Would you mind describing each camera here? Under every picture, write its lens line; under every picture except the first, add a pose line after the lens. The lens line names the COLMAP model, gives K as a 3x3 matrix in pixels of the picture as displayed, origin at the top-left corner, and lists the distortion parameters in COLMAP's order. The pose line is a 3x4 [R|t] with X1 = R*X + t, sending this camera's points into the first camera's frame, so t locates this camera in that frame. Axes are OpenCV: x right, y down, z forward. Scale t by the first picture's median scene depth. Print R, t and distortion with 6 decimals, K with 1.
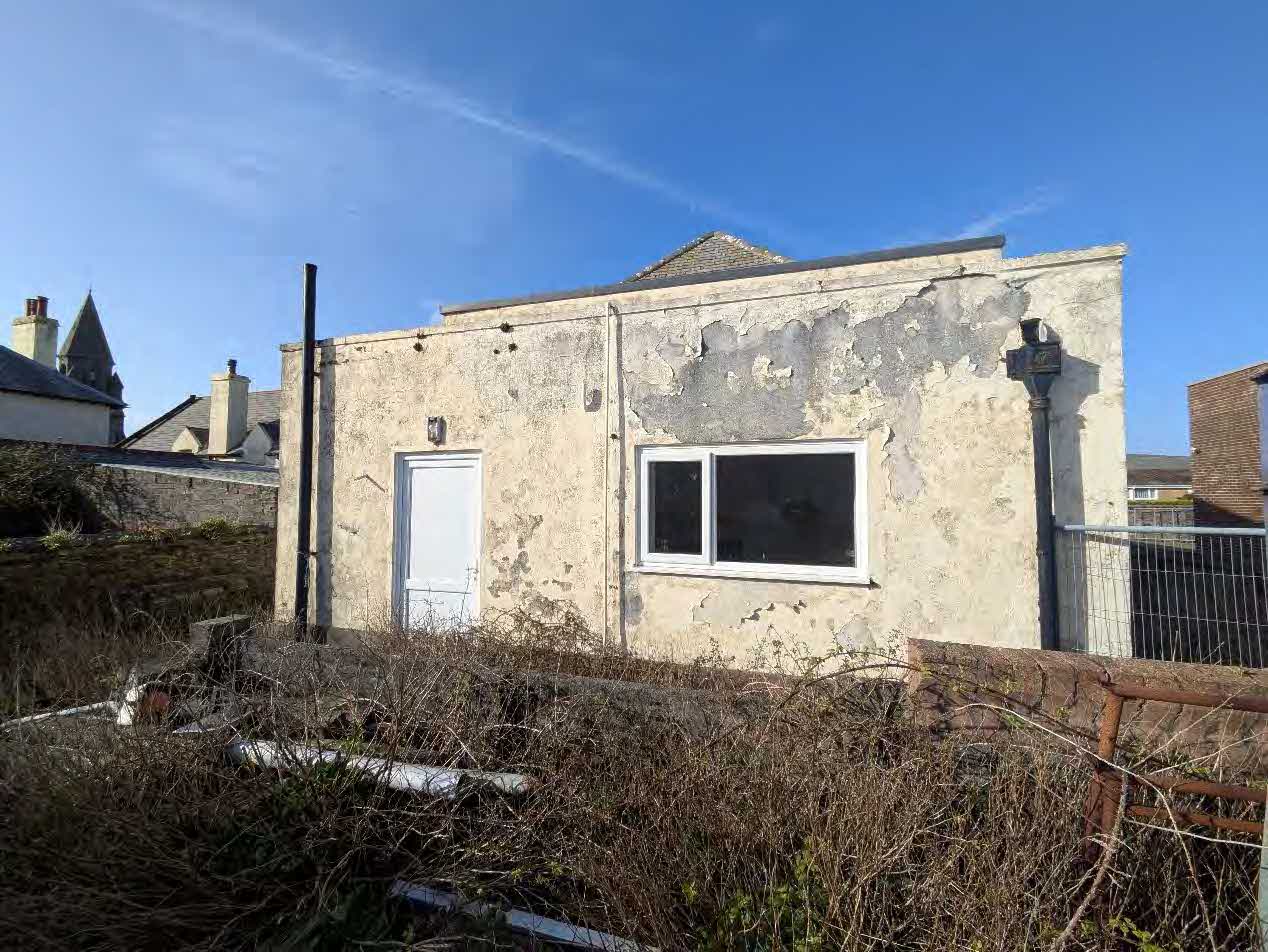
lens RADIAL K [[498.5, 0, 629.1], [0, 498.5, 477.8], [0, 0, 1]] dist [0.002282, 0.000568]
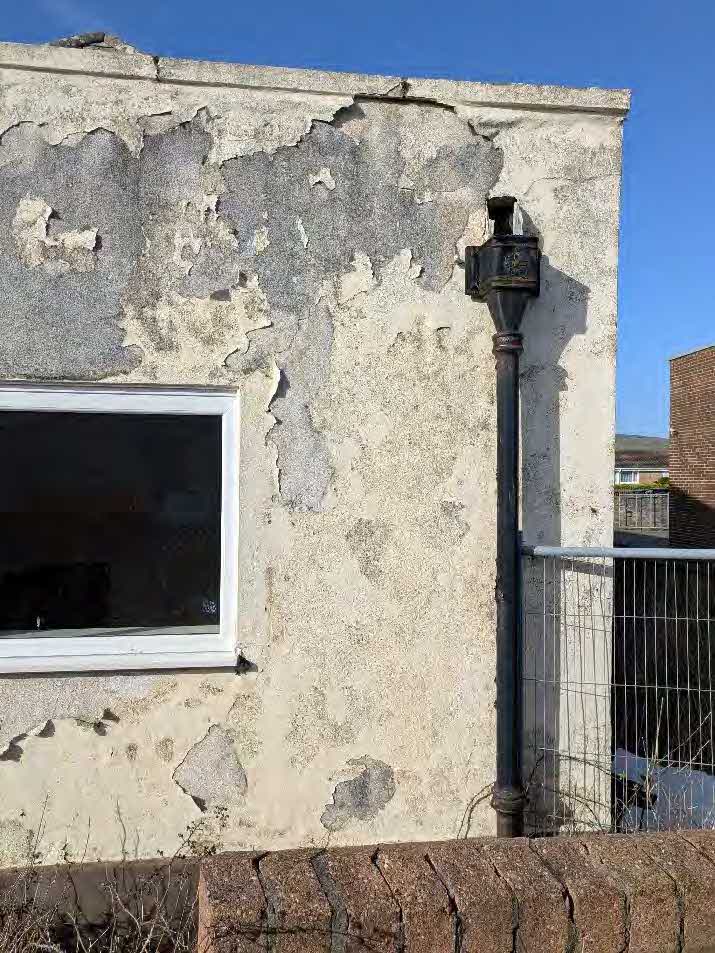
lens RADIAL K [[581.0, 0, 389.5], [0, 581.0, 480.6], [0, 0, 1]] dist [0.027833, -0.001237]
pose [[0.914899, -0.002602, 0.403675, 0.391208], [-0.019689, 0.998502, 0.051060, -0.017222], [-0.403203, -0.054662, 0.913477, 0.393674]]
